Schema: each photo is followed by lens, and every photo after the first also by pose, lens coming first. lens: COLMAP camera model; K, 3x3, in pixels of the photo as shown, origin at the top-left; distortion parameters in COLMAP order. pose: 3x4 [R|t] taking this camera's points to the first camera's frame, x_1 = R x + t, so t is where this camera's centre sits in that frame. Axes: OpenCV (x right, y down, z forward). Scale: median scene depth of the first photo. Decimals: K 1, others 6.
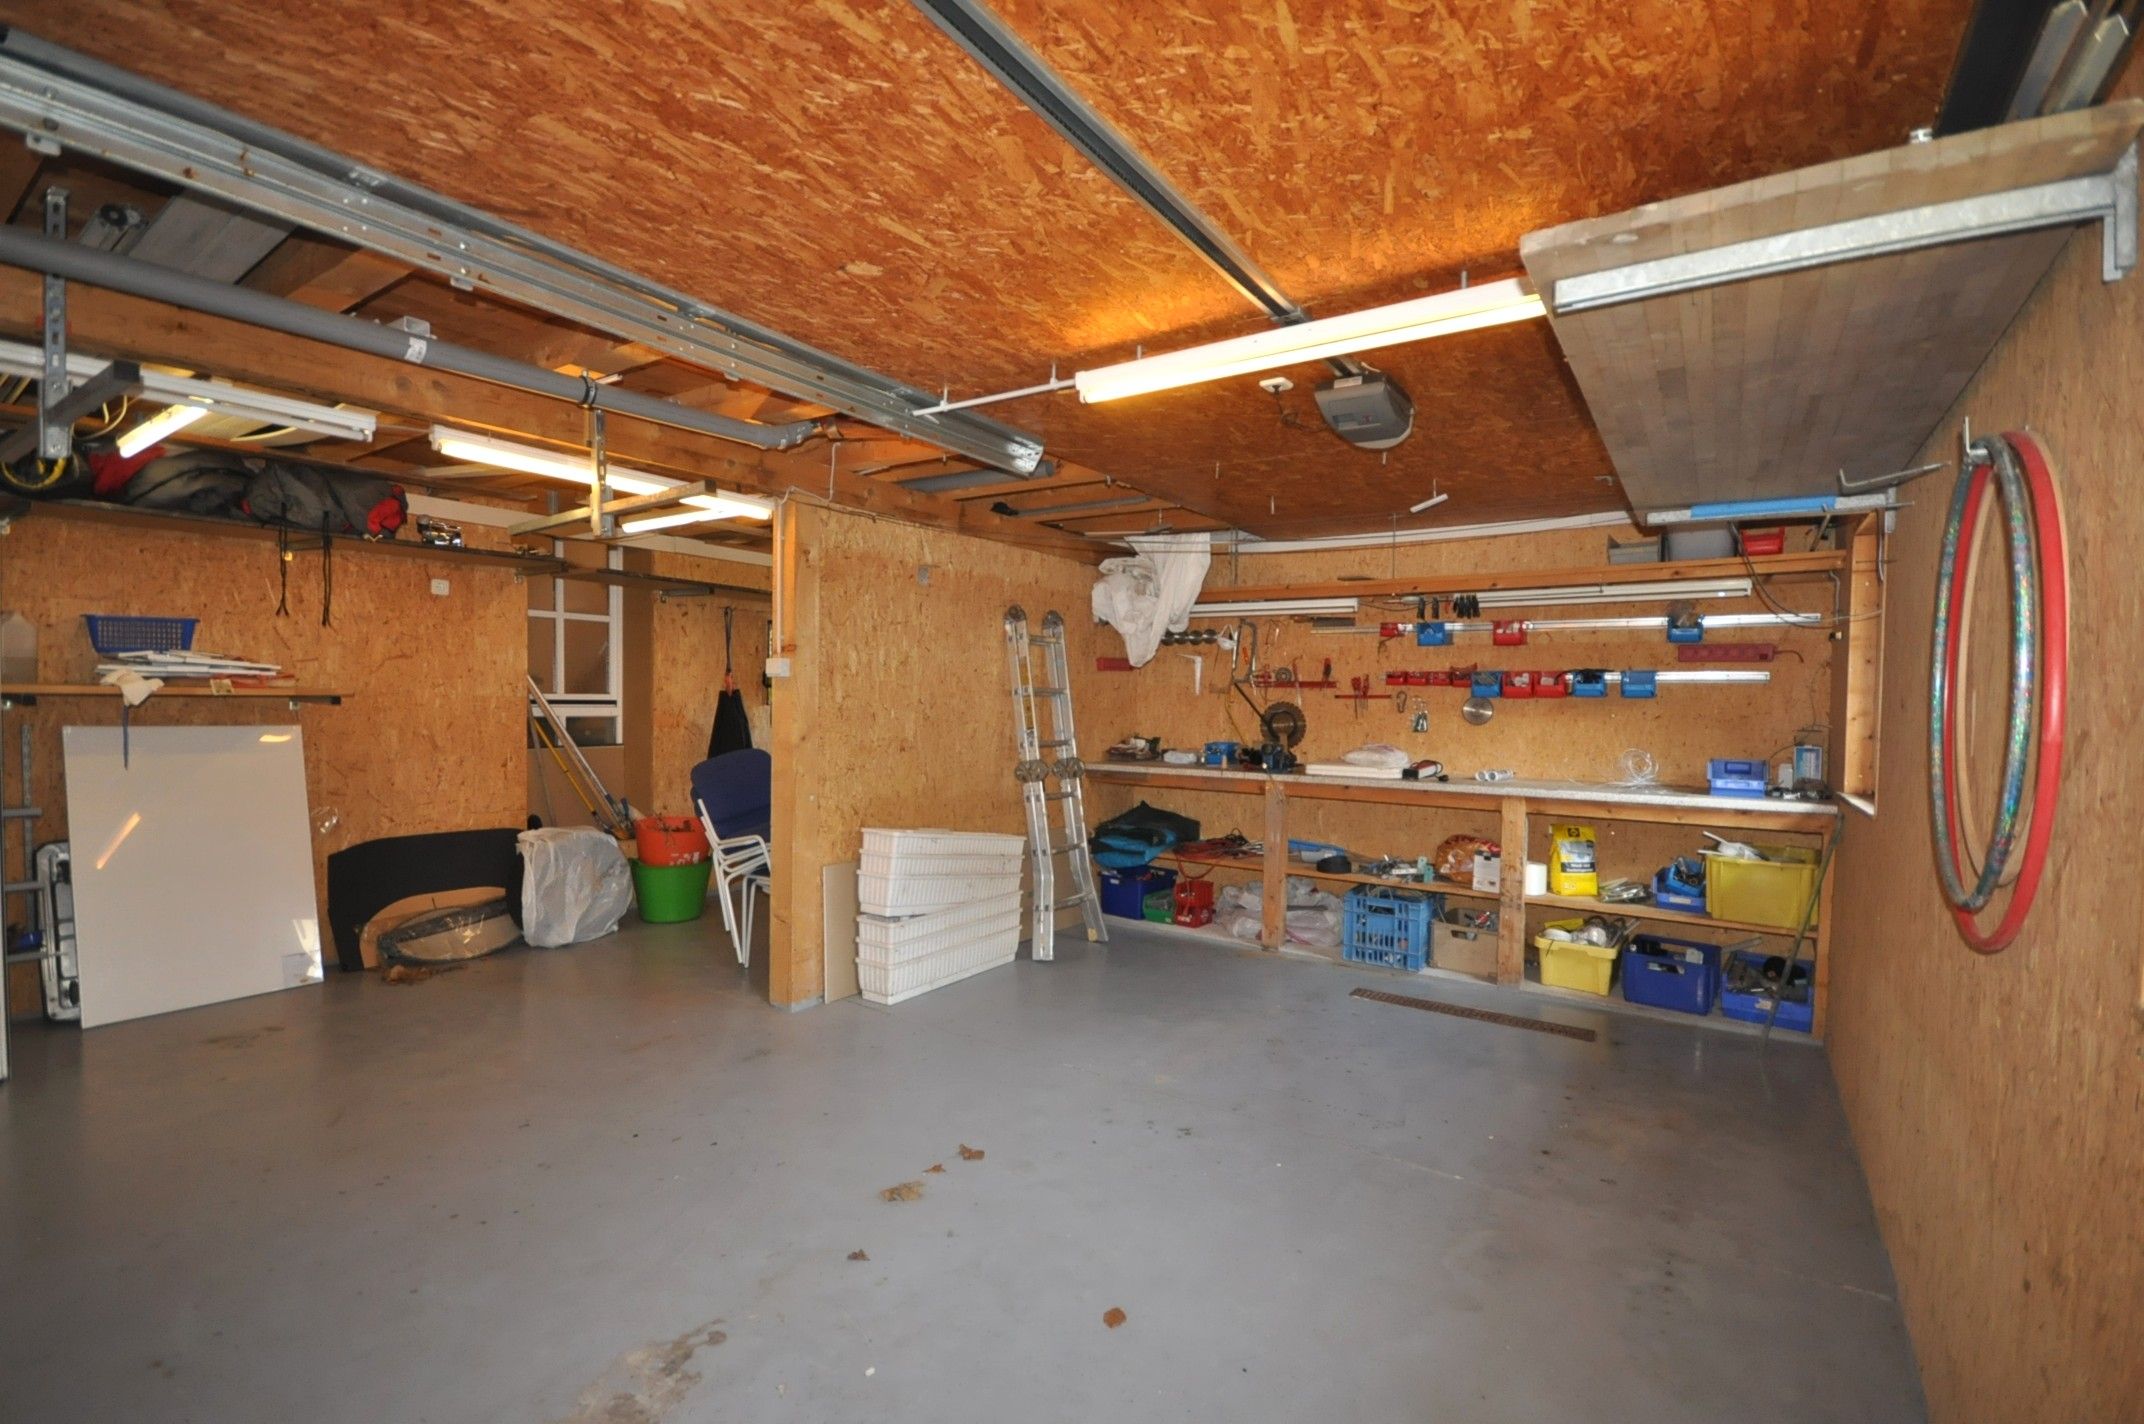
lens RADIAL K [[940.3, 0, 1083.7], [0, 940.3, 722.8], [0, 0, 1]] dist [-0.001776, -0.000464]
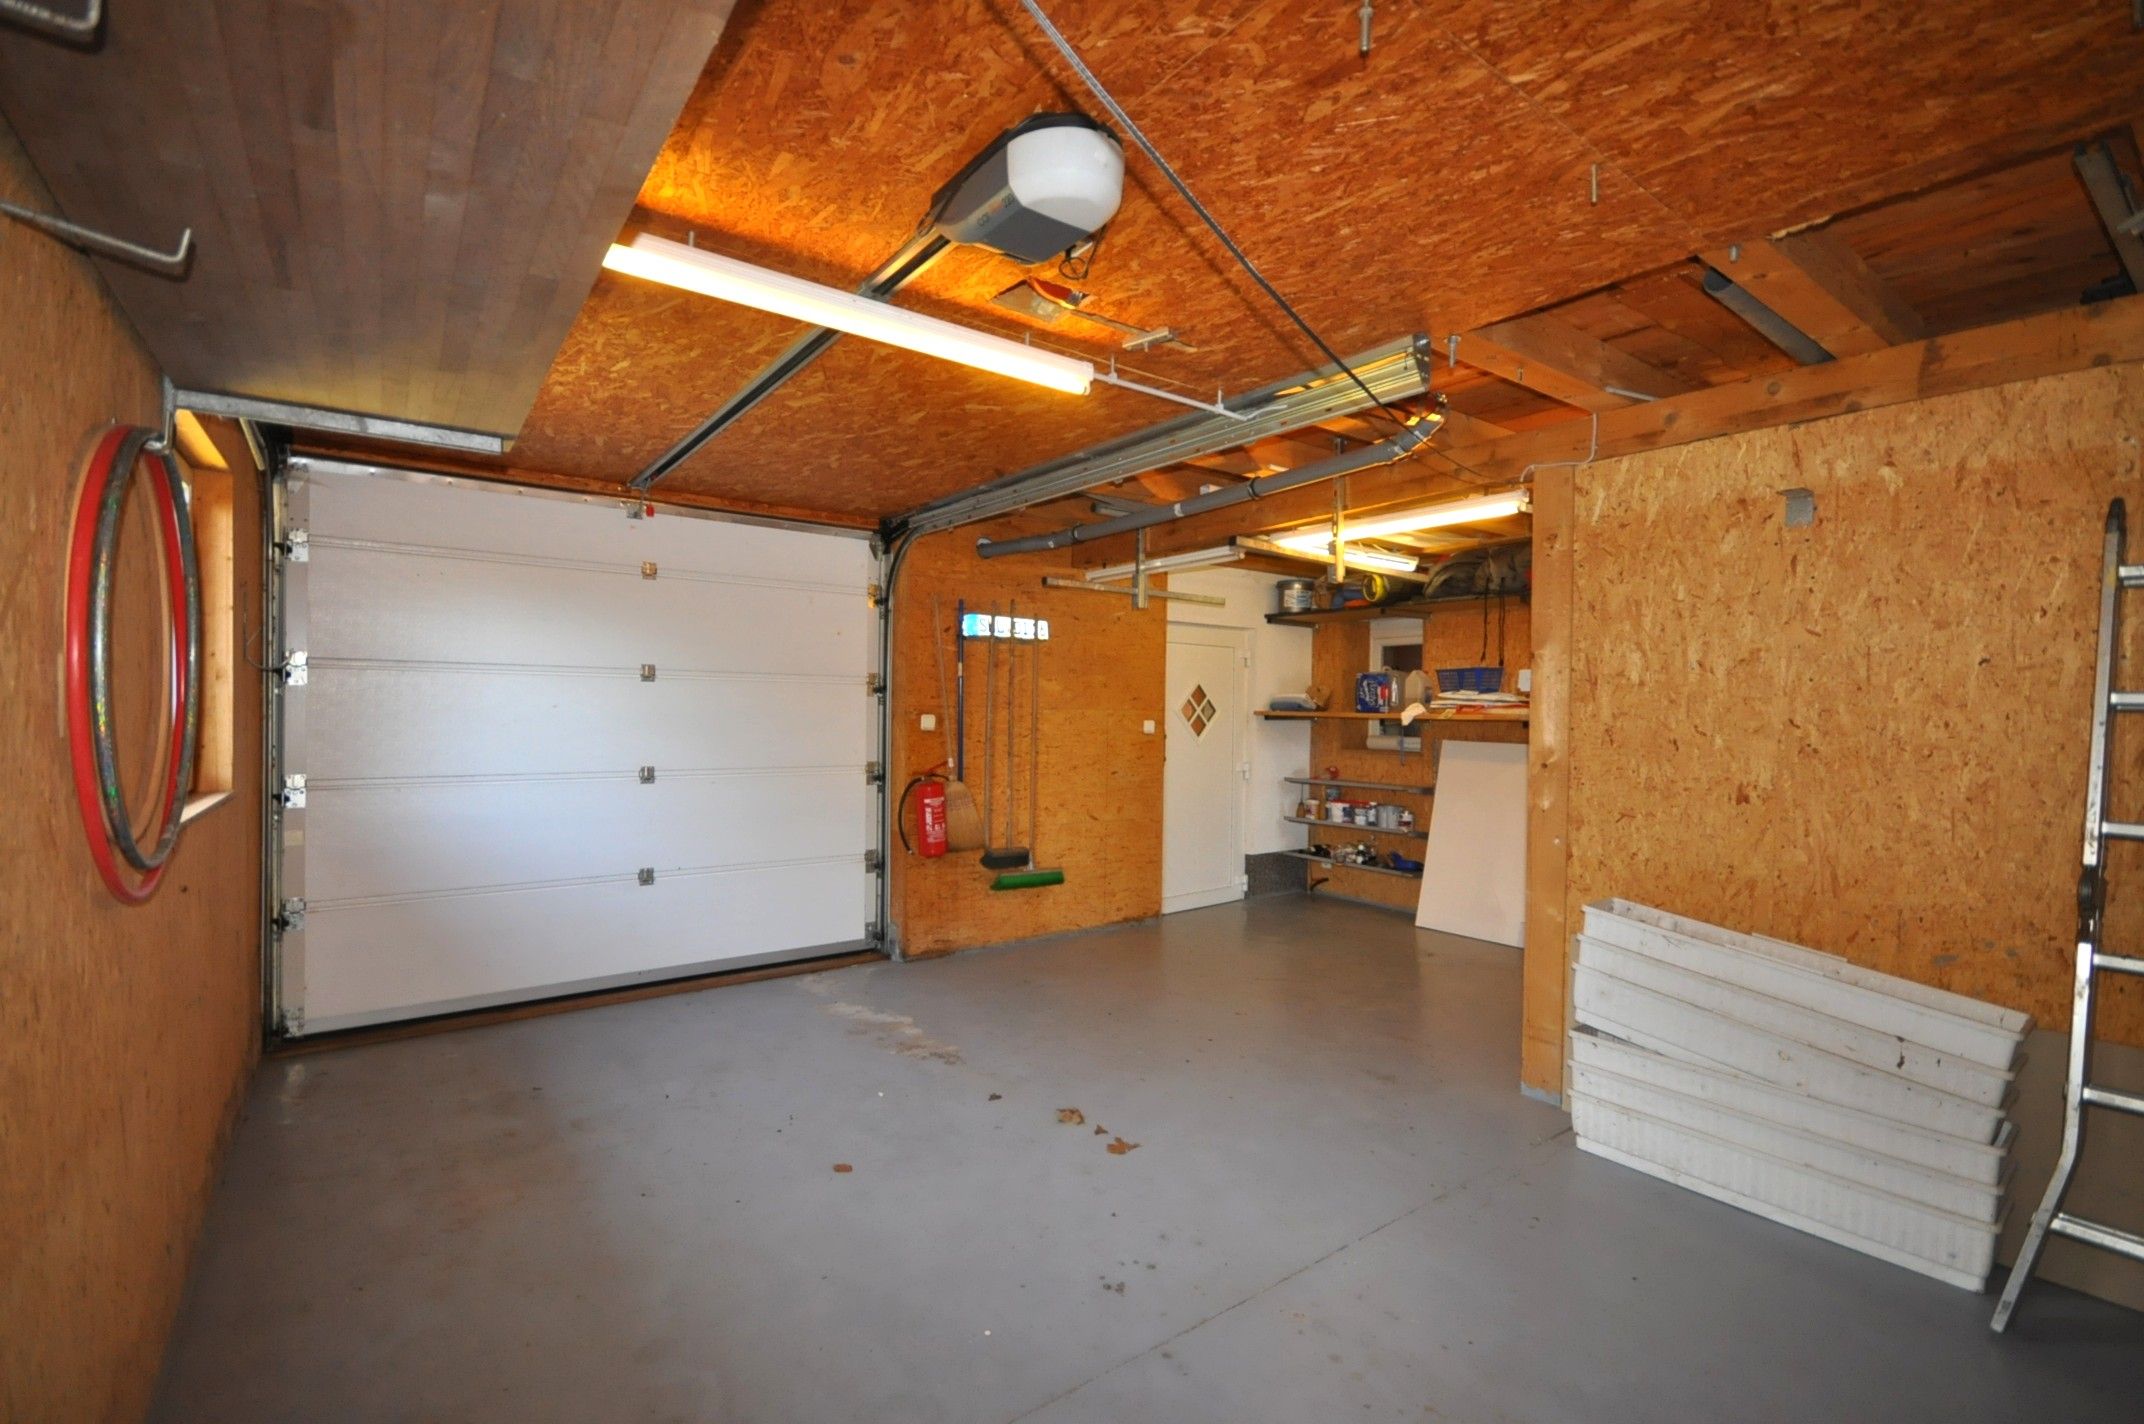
lens RADIAL K [[940.3, 0, 1082.6], [0, 940.3, 716.4], [0, 0, 1]] dist [-0.001776, -0.000464]
pose [[-0.327340, -0.013710, -0.944807, 0.732496], [-0.044844, 0.998993, 0.001040, -0.010893], [0.943842, 0.042709, -0.327625, 1.071907]]
